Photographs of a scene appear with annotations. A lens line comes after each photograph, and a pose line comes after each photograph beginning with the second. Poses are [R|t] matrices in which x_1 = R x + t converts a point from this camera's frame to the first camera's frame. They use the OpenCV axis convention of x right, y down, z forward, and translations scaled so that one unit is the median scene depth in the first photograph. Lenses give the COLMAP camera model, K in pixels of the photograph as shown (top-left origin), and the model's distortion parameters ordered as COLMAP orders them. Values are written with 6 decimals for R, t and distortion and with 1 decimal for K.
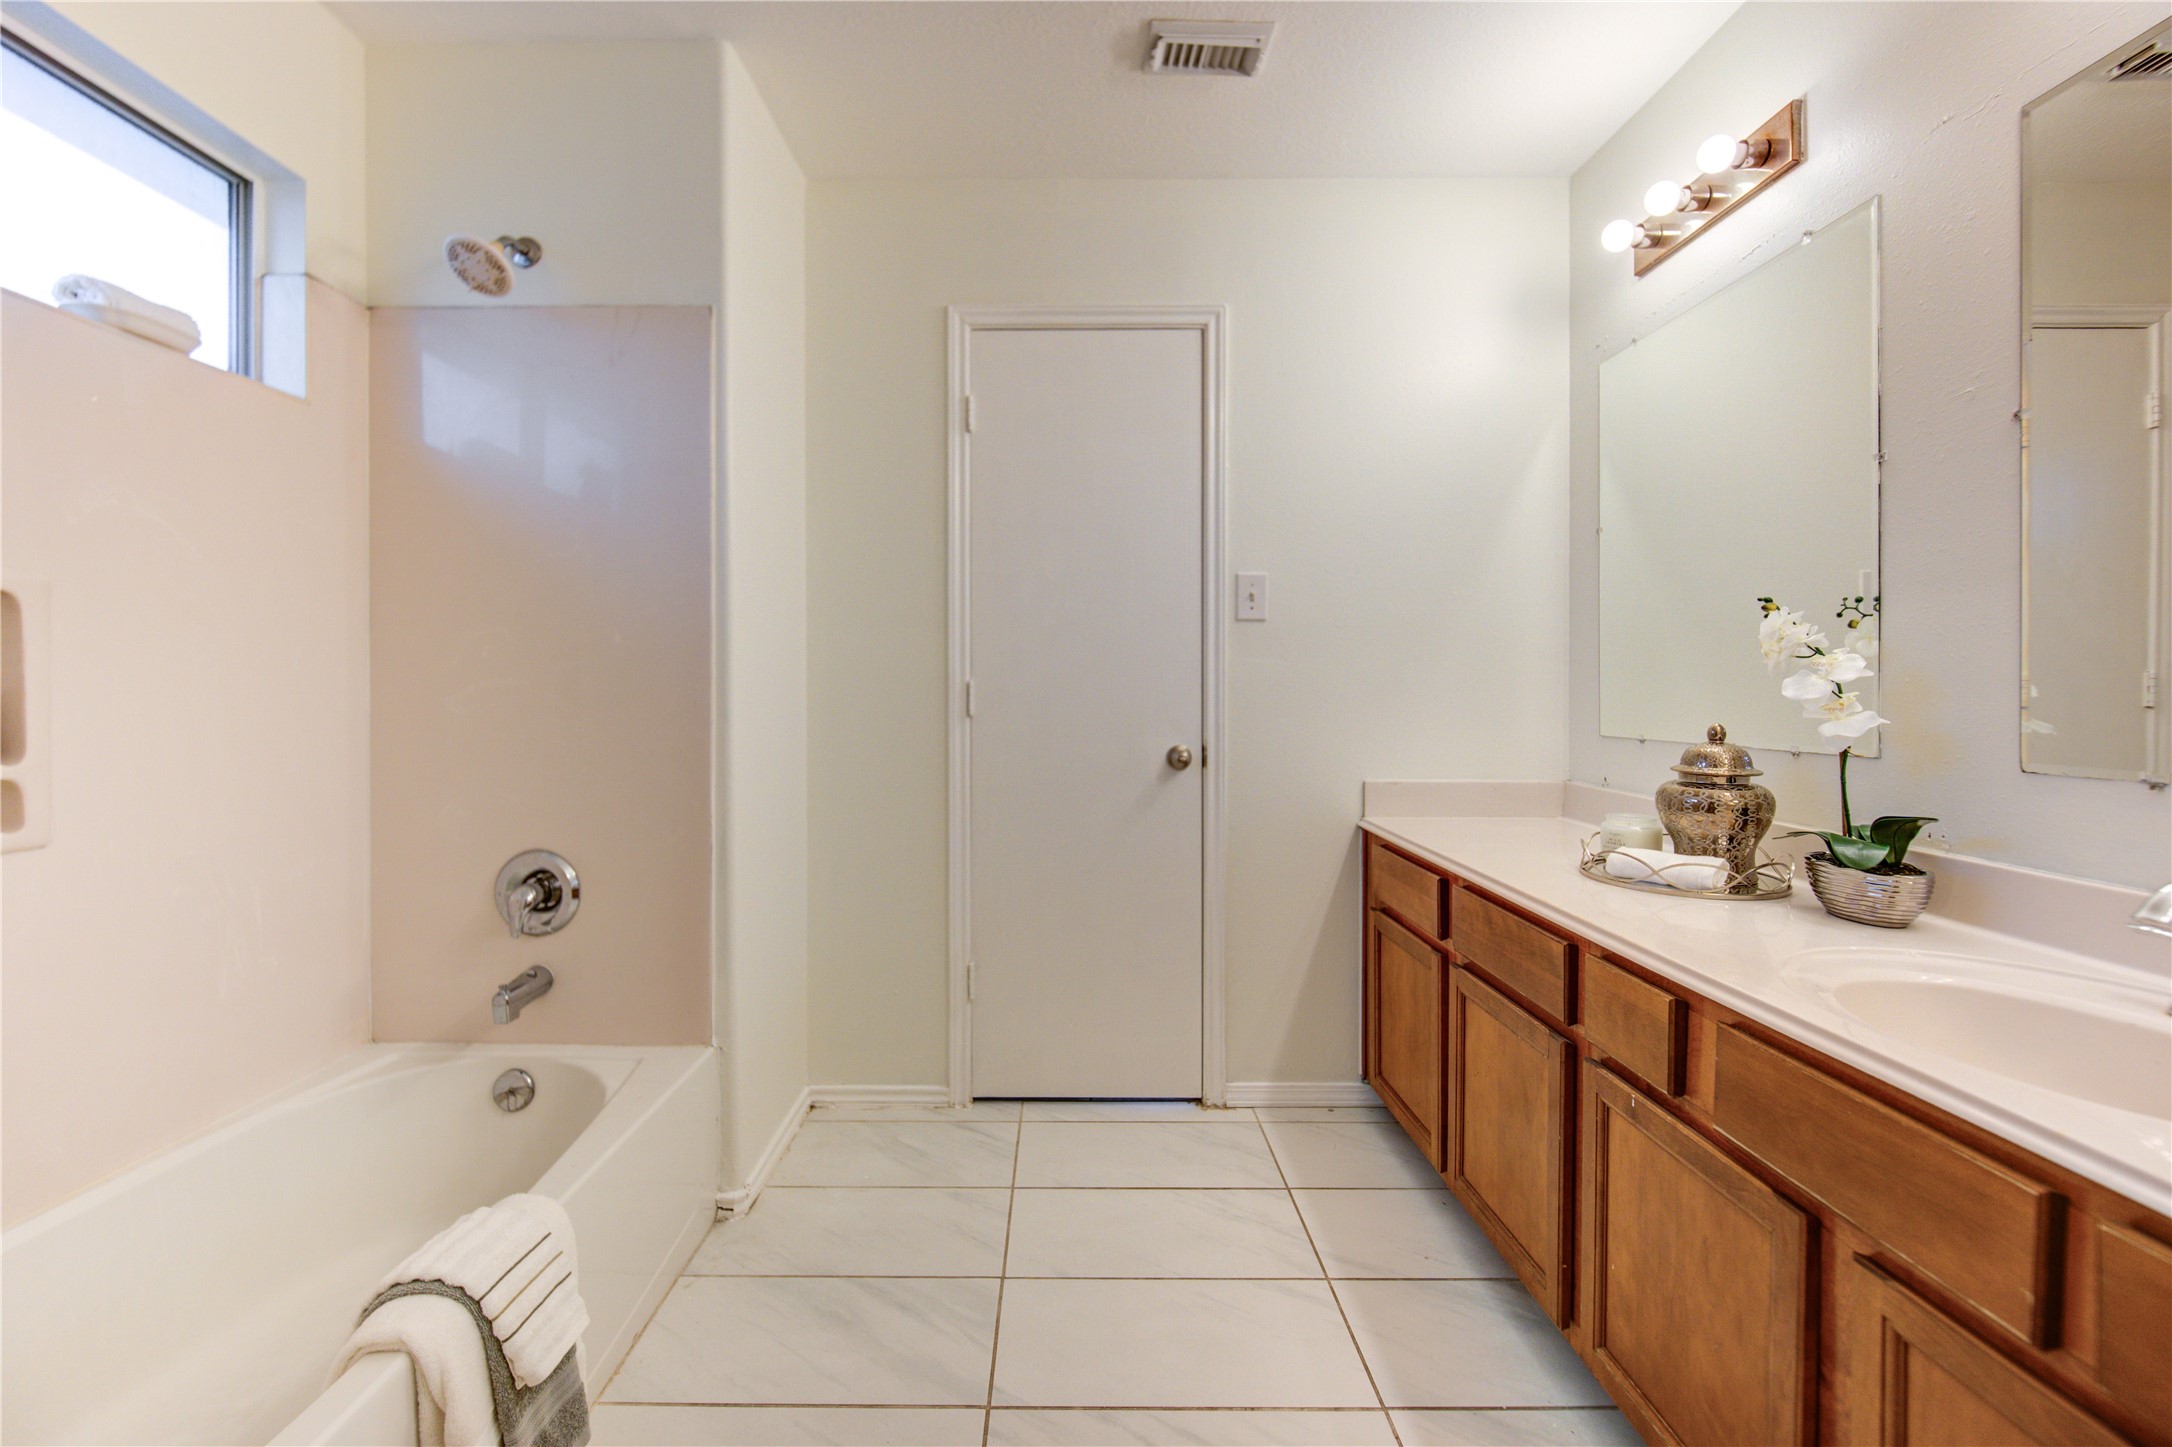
lens RADIAL K [[922.0, 0, 1063.8], [0, 922.0, 702.3], [0, 0, 1]] dist [-0.007694, -0.000399]
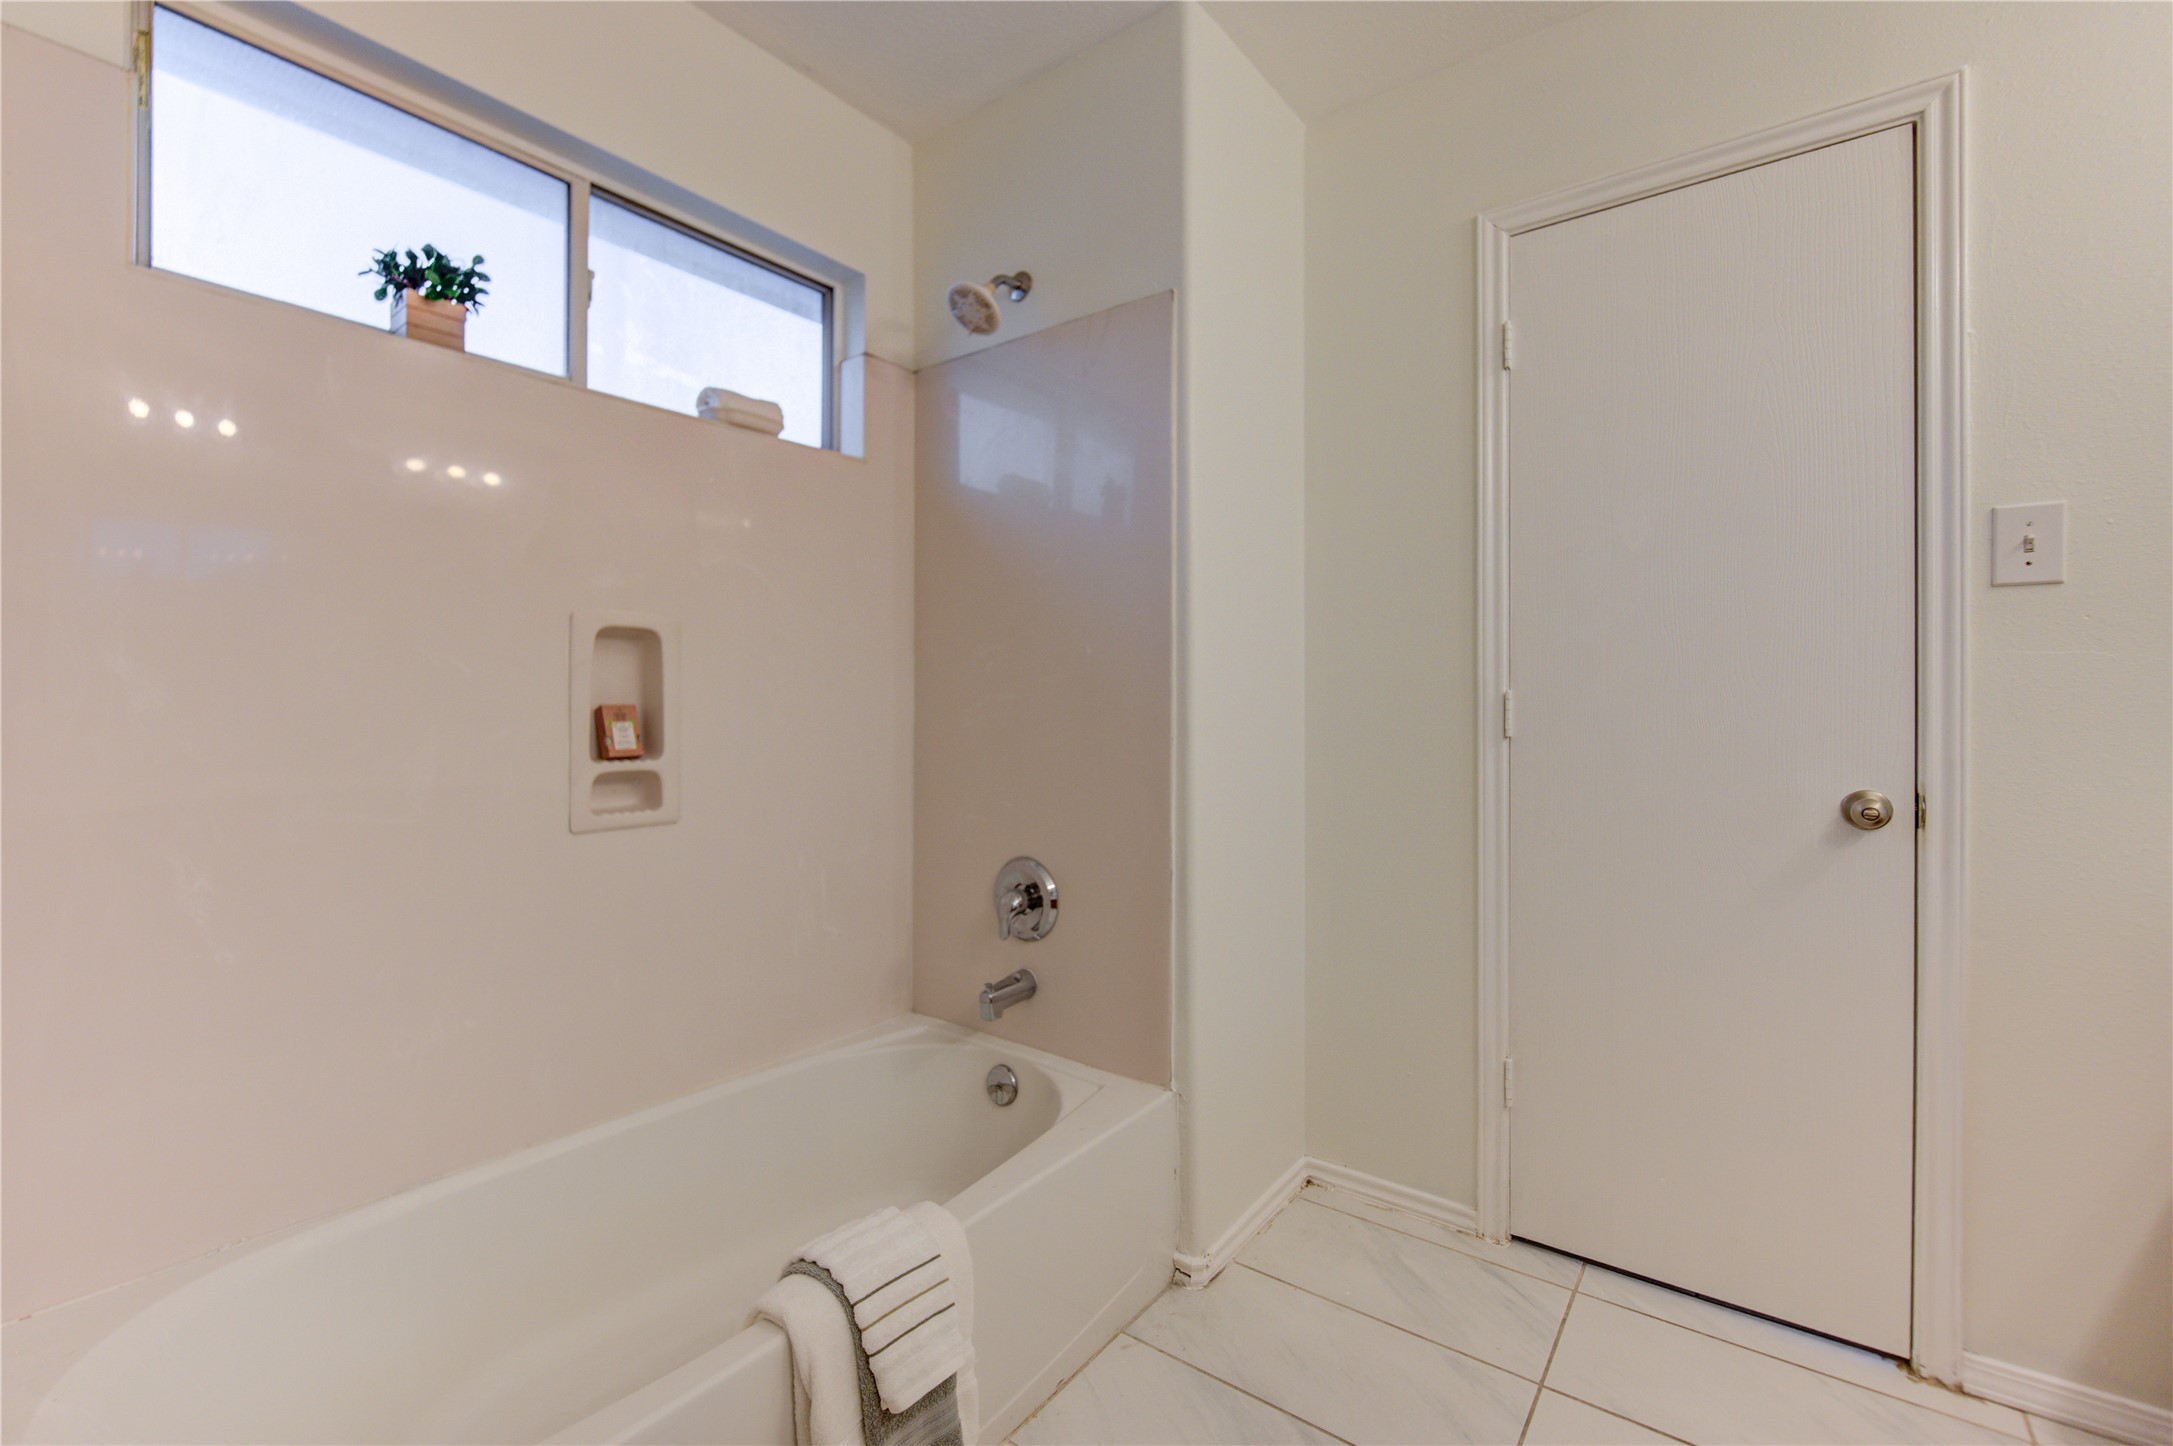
lens RADIAL K [[933.5, 0, 1043.2], [0, 933.5, 709.9], [0, 0, 1]] dist [-0.002370, -0.003612]
pose [[0.784379, 0.002205, -0.620278, 0.096987], [-0.007628, 0.999952, -0.006092, -0.000482], [0.620235, 0.009510, 0.784359, 0.185981]]
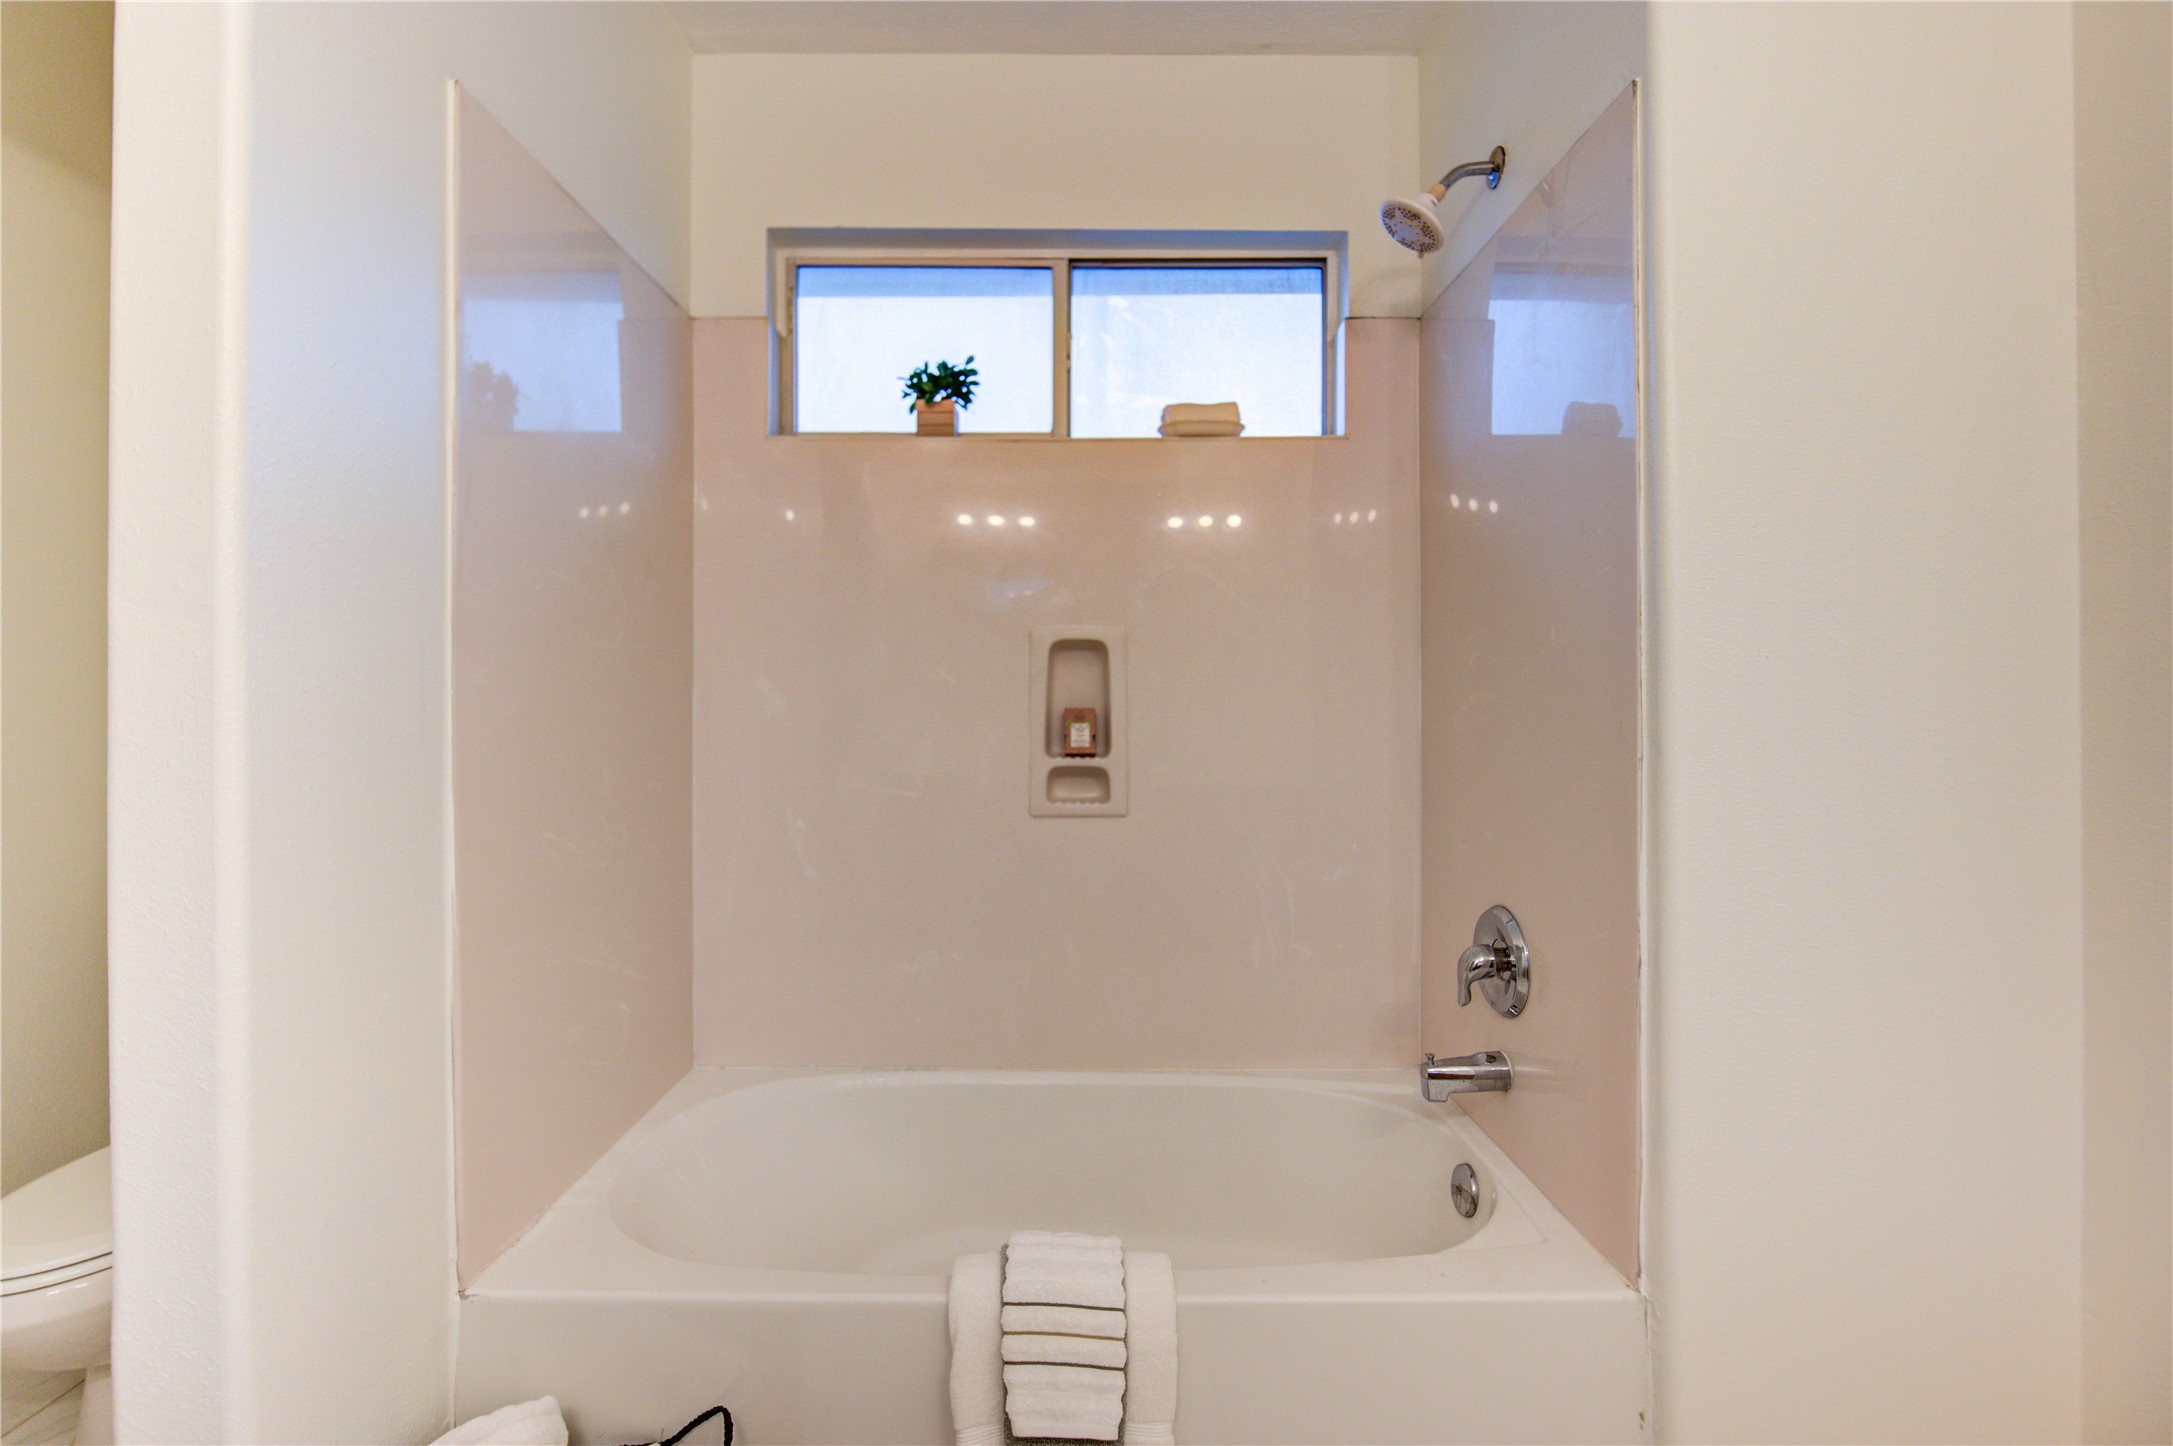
lens RADIAL K [[918.3, 0, 1049.2], [0, 918.3, 703.6], [0, 0, 1]] dist [-0.011307, -0.001179]
pose [[-0.007744, -0.005907, -0.999953, 0.225708], [-0.011369, 0.999918, -0.005819, -0.006479], [0.999905, 0.011323, -0.007810, 0.618540]]
